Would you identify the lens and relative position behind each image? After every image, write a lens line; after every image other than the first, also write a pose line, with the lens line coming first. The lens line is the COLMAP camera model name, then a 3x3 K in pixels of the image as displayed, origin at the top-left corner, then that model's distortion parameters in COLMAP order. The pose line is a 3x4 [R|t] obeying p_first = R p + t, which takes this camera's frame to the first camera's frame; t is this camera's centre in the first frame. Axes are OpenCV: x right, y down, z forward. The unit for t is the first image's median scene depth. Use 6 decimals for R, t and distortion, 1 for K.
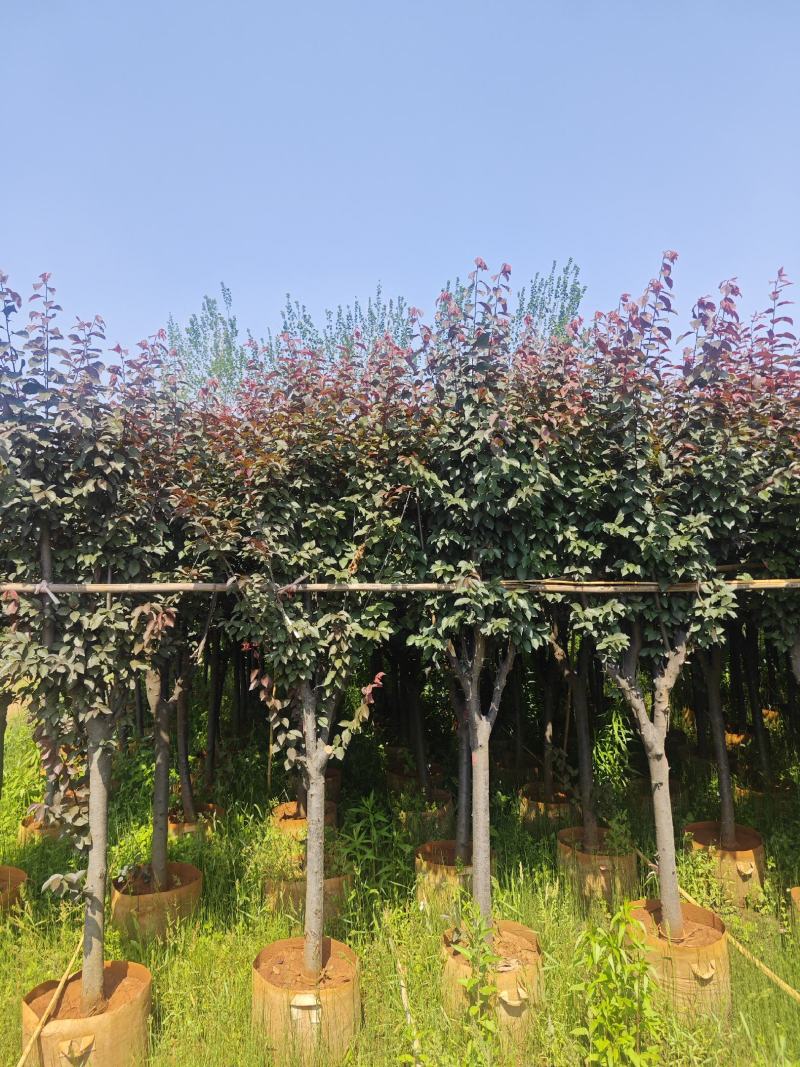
lens RADIAL K [[599.6, 0, 400.0], [0, 599.6, 533.5], [0, 0, 1]] dist [0.028665, -0.013538]
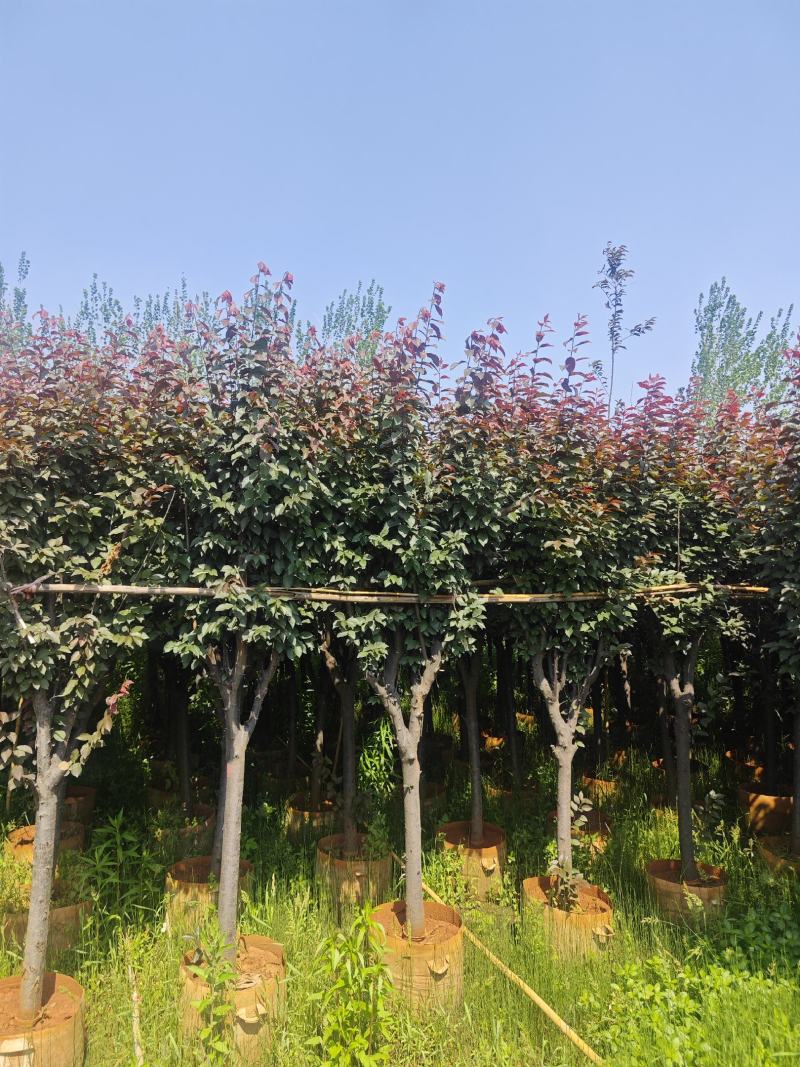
lens RADIAL K [[599.6, 0, 400.0], [0, 599.6, 533.5], [0, 0, 1]] dist [0.028665, -0.013538]
pose [[0.975726, 0.053001, 0.212485, 0.167408], [-0.049299, 0.998526, -0.022688, 0.001397], [-0.213374, 0.011662, 0.976901, -0.015238]]
